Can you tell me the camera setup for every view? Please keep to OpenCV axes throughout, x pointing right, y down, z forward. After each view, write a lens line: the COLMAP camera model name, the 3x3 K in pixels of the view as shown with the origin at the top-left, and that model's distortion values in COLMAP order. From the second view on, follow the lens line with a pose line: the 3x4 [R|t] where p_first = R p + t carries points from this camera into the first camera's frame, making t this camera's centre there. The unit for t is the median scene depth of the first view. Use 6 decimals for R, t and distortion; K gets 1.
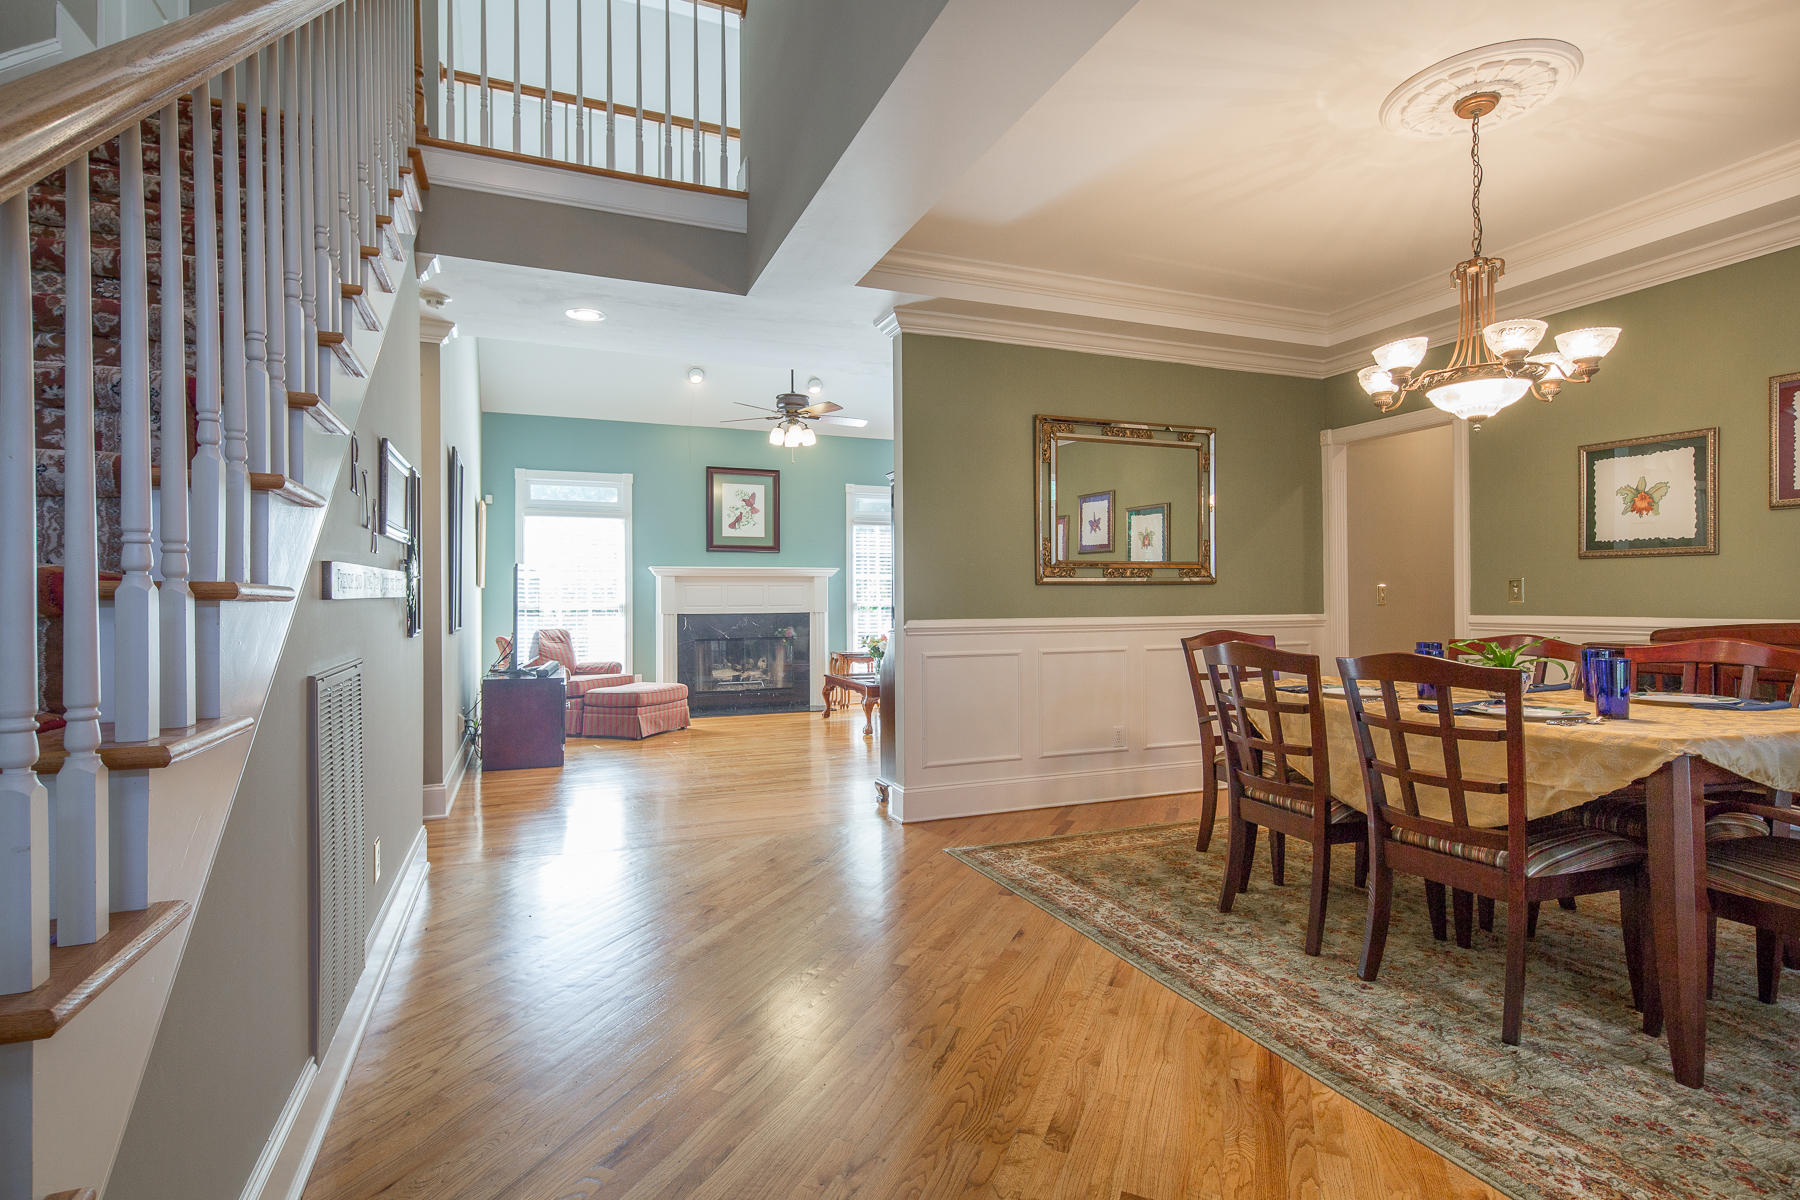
lens RADIAL K [[878.3, 0, 894.8], [0, 878.3, 601.6], [0, 0, 1]] dist [0.013103, -0.005373]
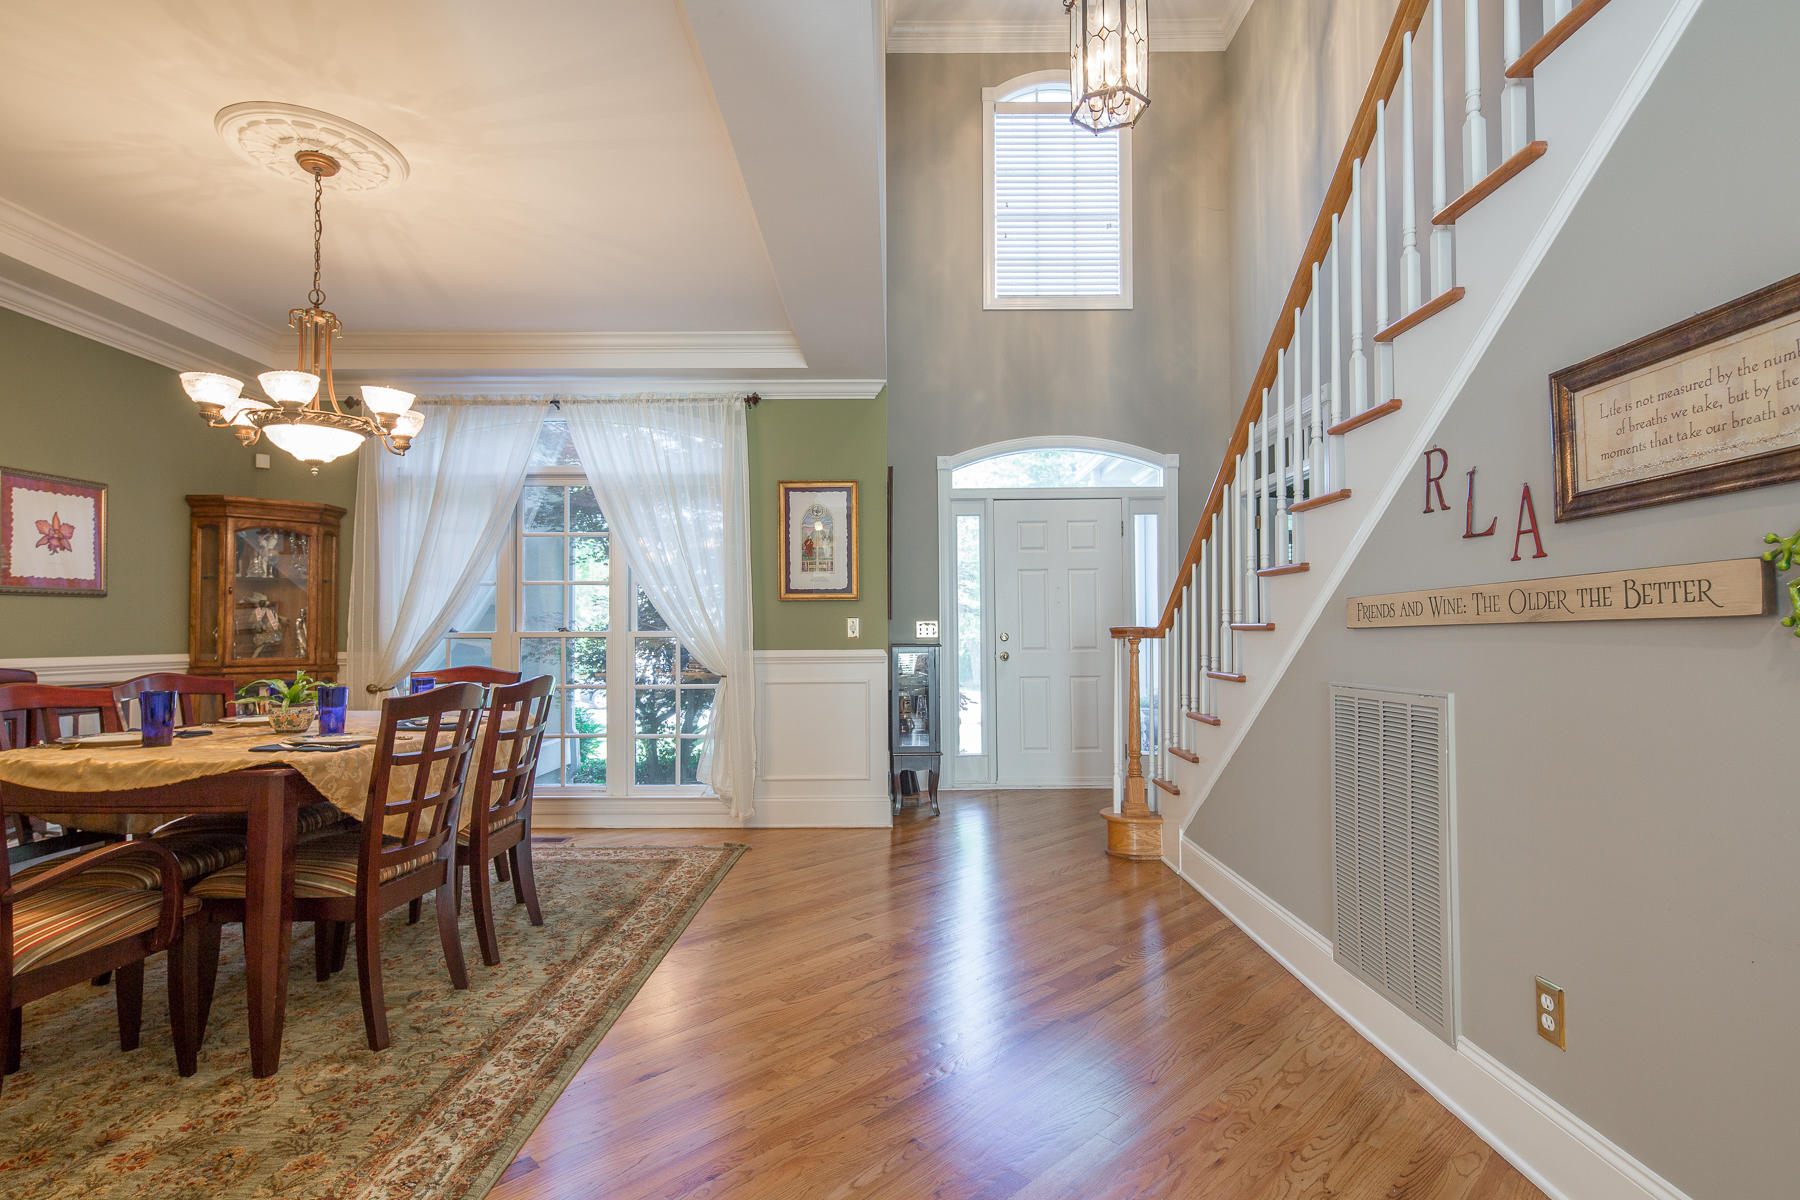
lens RADIAL K [[878.3, 0, 890.0], [0, 878.3, 611.8], [0, 0, 1]] dist [0.013103, -0.005373]
pose [[-0.923448, 0.016190, 0.383381, -0.277855], [0.005483, 0.999564, -0.029005, -0.000194], [-0.383684, -0.024683, -0.923135, 1.300215]]
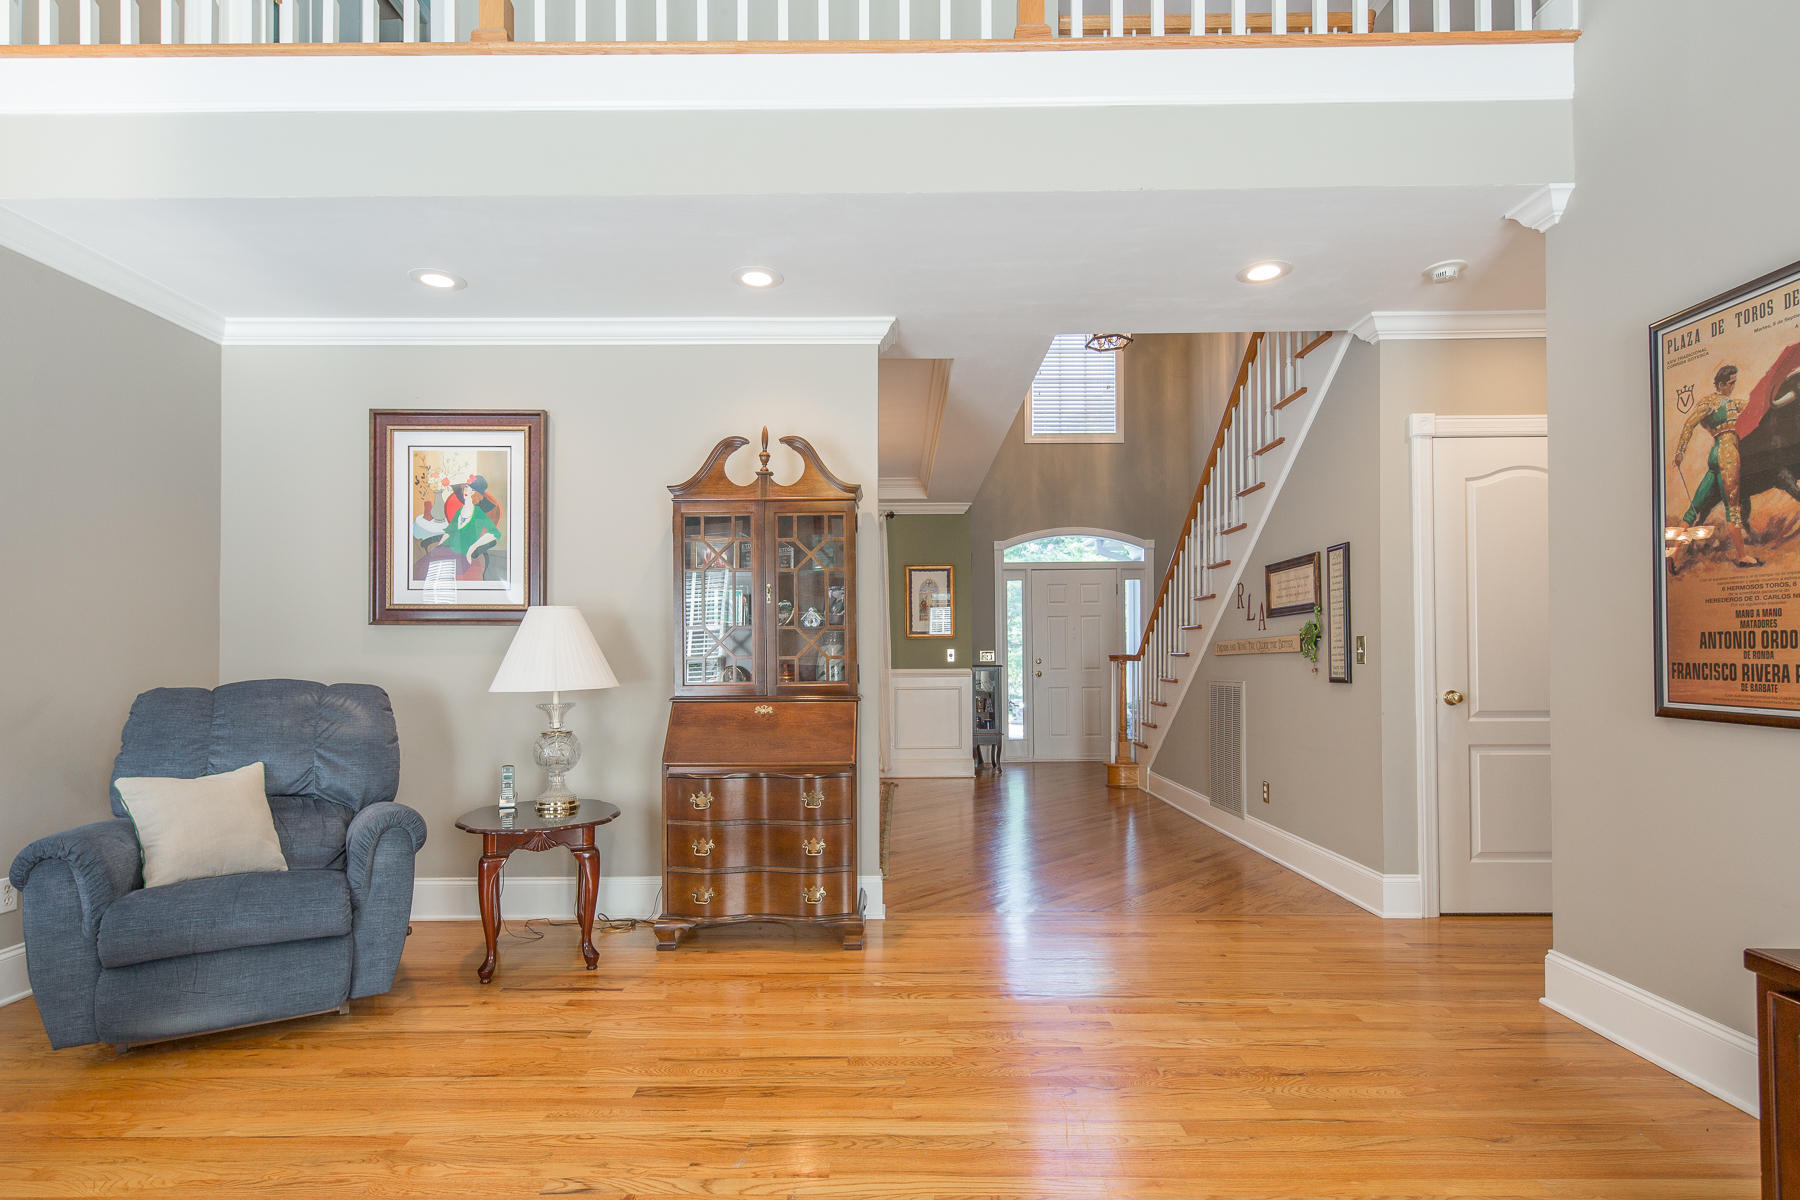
lens RADIAL K [[878.3, 0, 891.6], [0, 878.3, 651.7], [0, 0, 1]] dist [0.013103, -0.005373]
pose [[-0.925274, 0.011885, 0.379112, -0.405151], [0.007151, 0.999878, -0.013893, 0.005842], [-0.379231, -0.010144, -0.925246, 2.180301]]
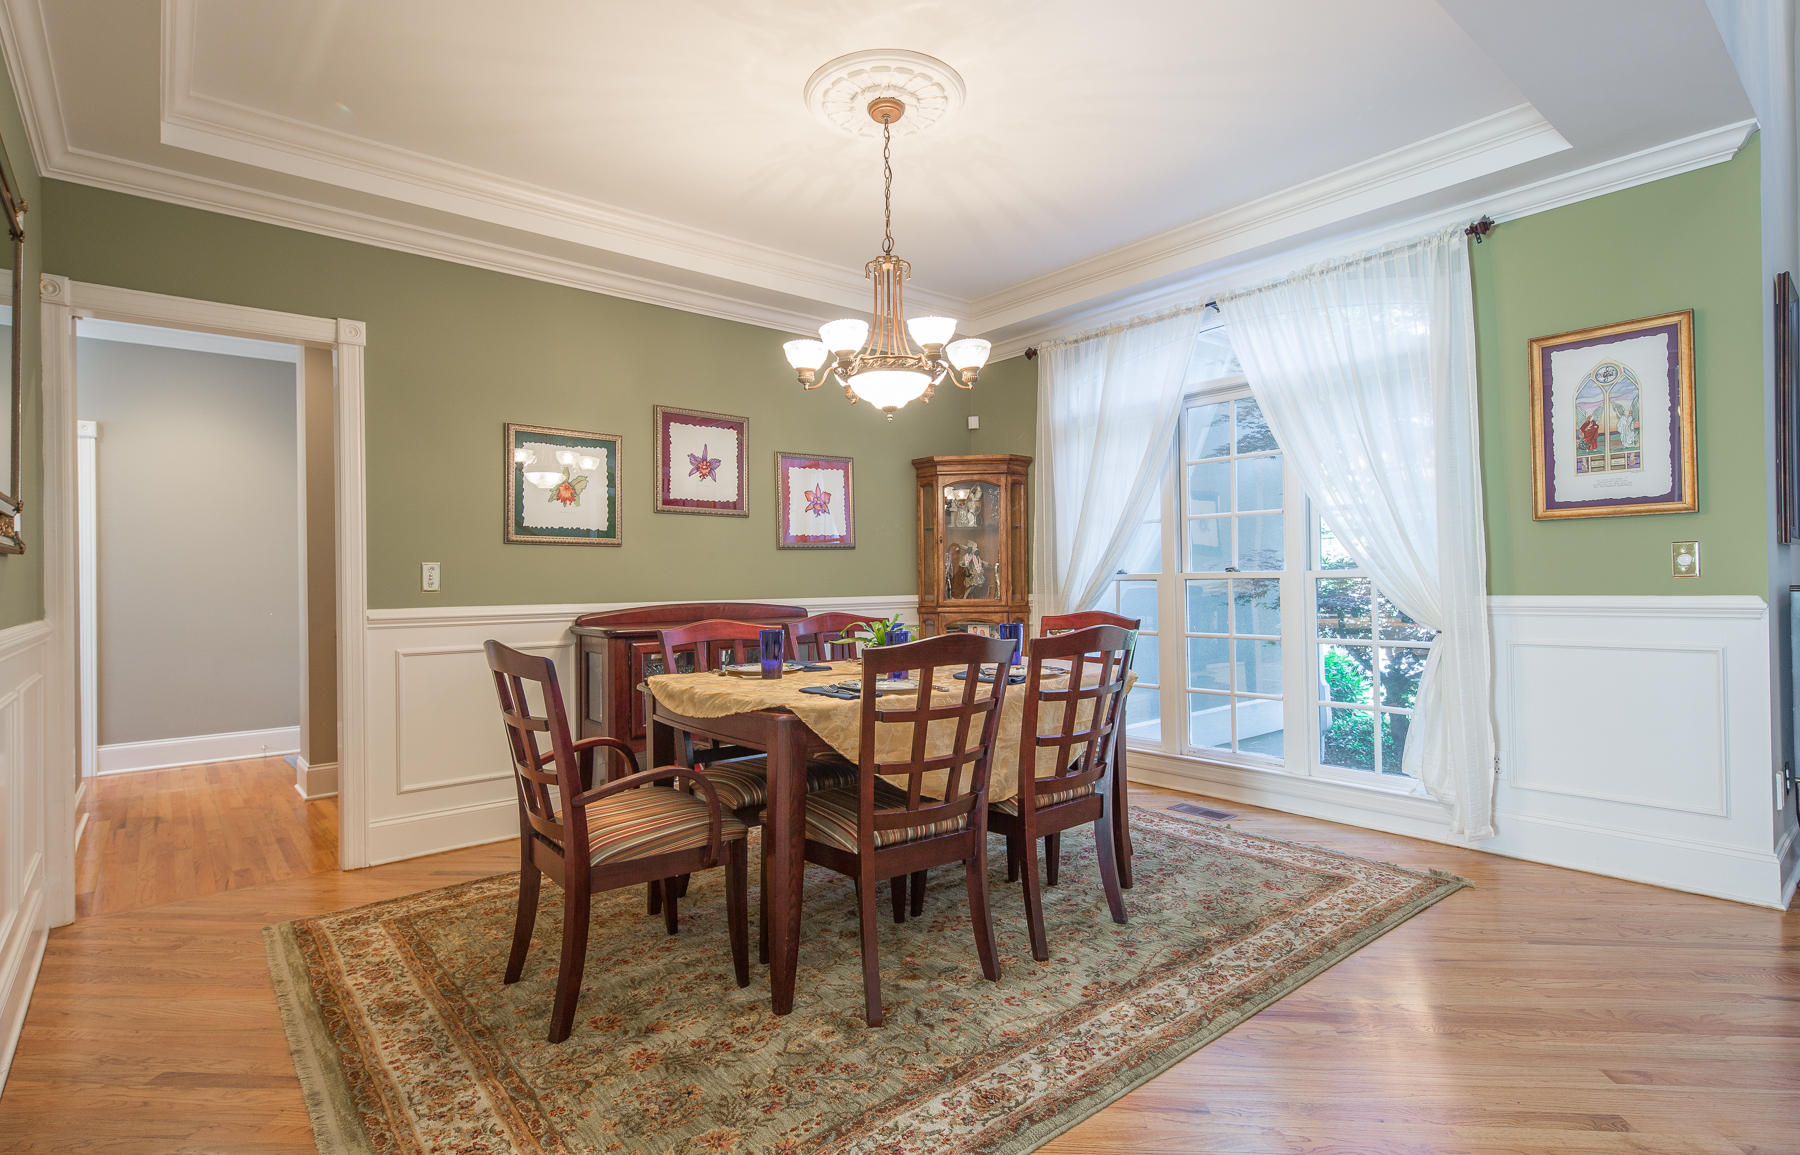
lens RADIAL K [[877.4, 0, 892.0], [0, 877.4, 574.4], [0, 0, 1]] dist [0.010312, -0.001226]
pose [[-0.304143, 0.014576, 0.952515, -0.257727], [0.011643, 0.999865, -0.011583, -0.000276], [-0.952555, 0.007567, -0.304272, 1.009866]]
